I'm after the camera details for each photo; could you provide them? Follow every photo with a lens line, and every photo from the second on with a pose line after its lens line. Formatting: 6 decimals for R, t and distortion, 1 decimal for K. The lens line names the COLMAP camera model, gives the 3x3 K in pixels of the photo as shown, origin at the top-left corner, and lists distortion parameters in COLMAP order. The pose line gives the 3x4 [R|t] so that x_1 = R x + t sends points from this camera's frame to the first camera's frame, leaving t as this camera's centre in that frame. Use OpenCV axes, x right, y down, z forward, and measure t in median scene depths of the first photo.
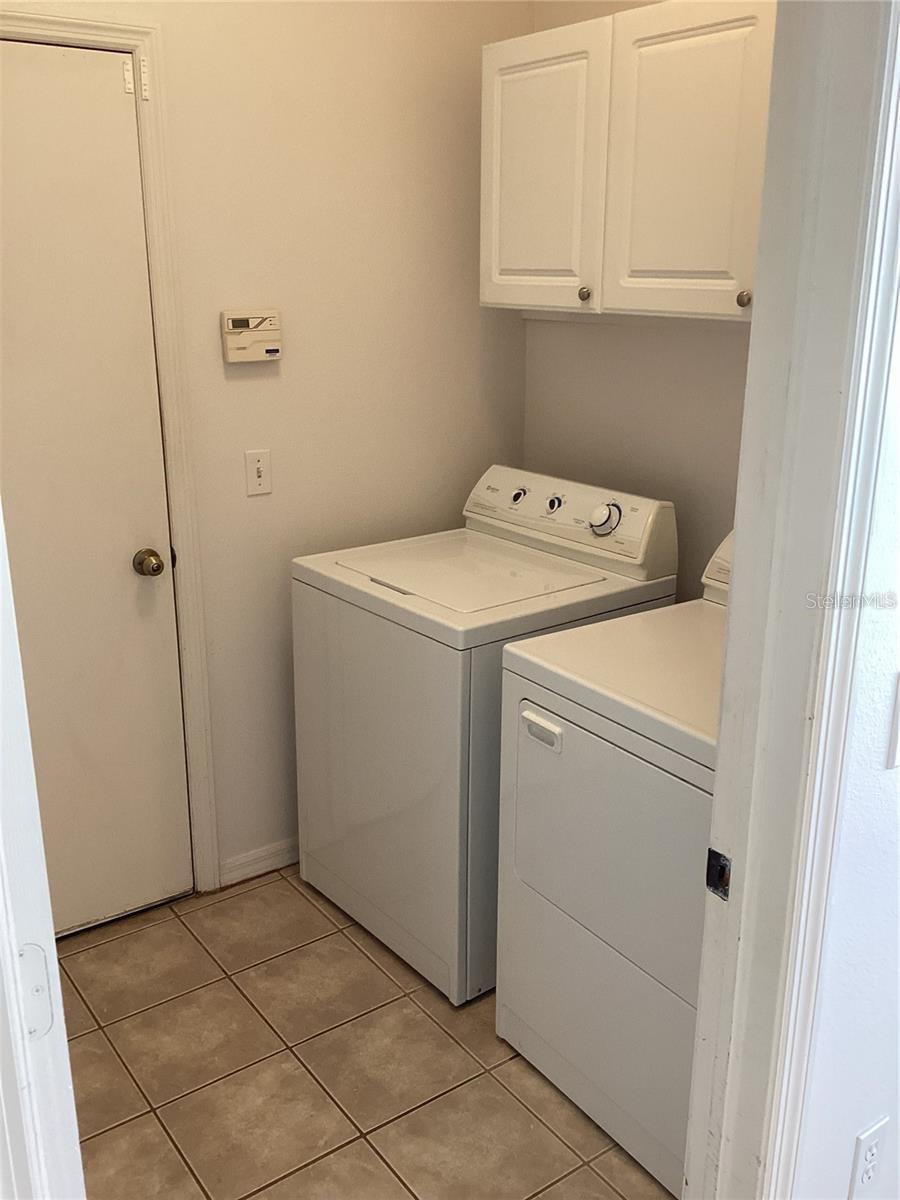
lens RADIAL K [[1075.9, 0, 449.3], [0, 1075.9, 594.7], [0, 0, 1]] dist [0.092649, -0.185297]
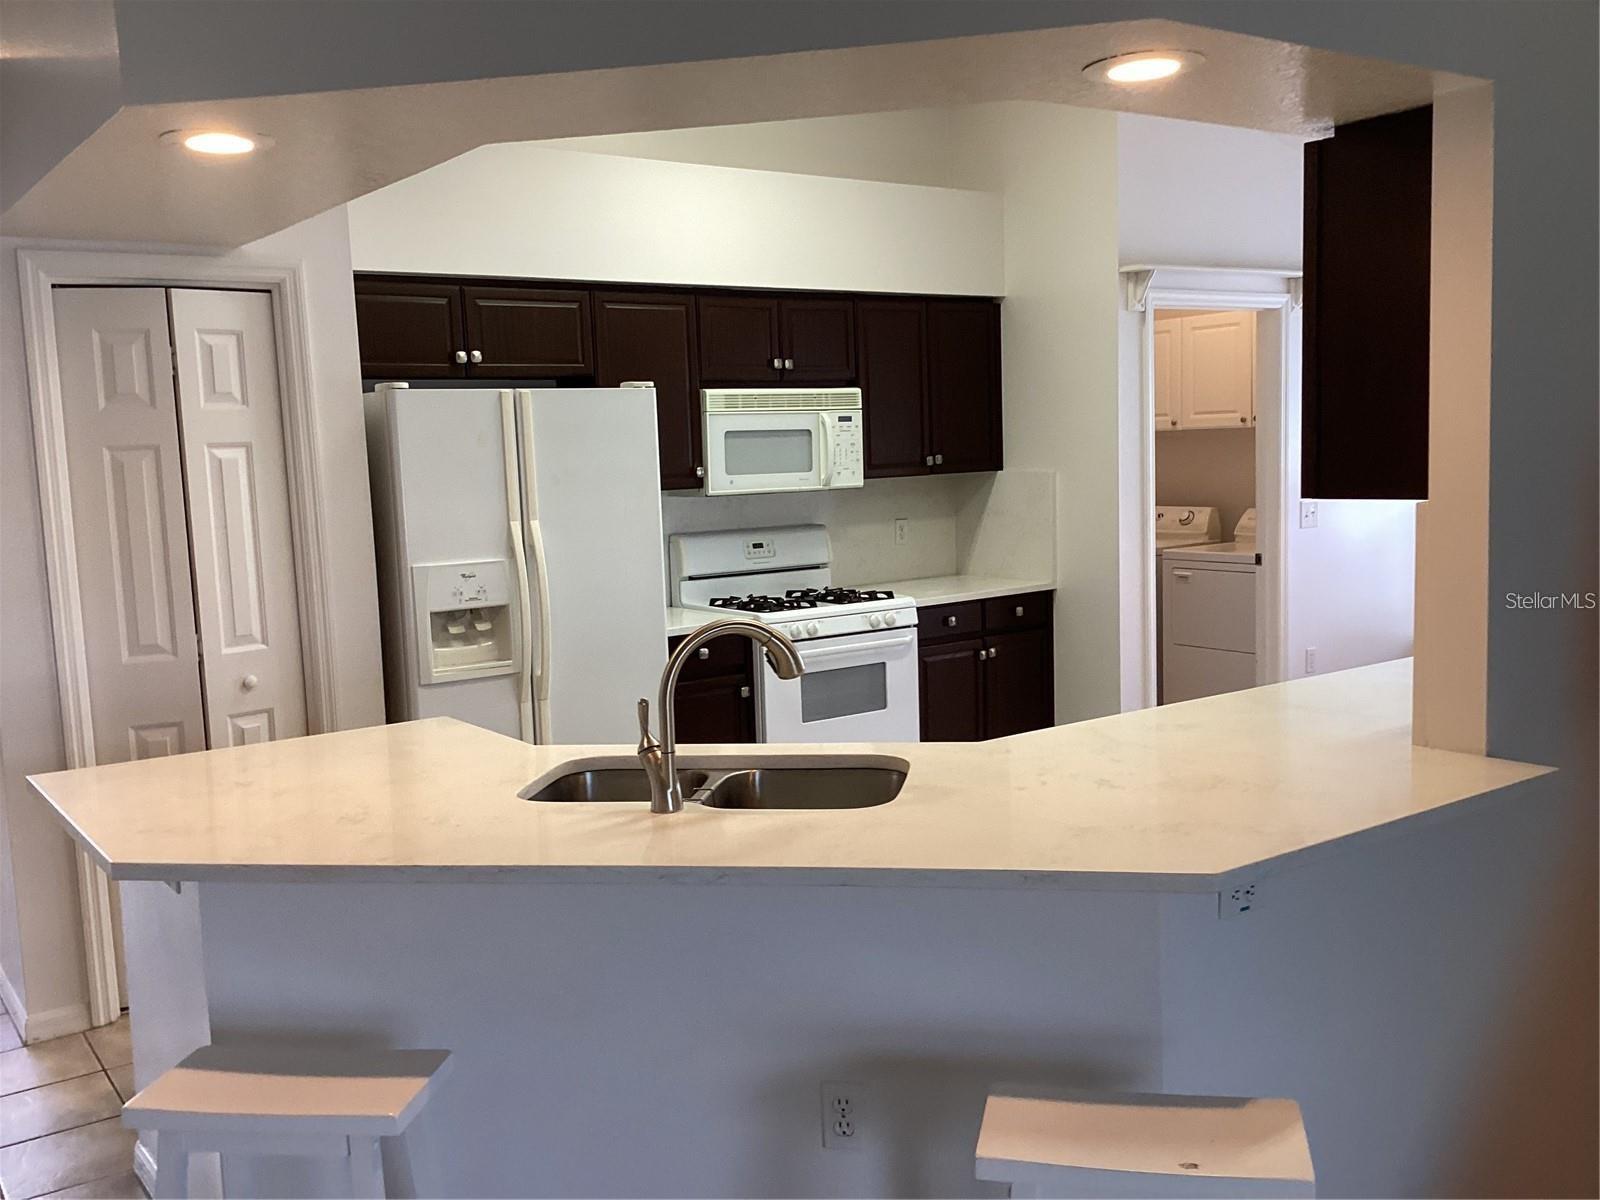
lens RADIAL K [[1434.6, 0, 810.4], [0, 1434.6, 614.3], [0, 0, 1]] dist [0.092649, -0.185297]
pose [[0.999222, -0.039125, 0.004945, -0.719381], [0.039376, 0.982860, -0.180101, 0.691852], [0.002187, 0.180156, 0.983636, -2.097785]]
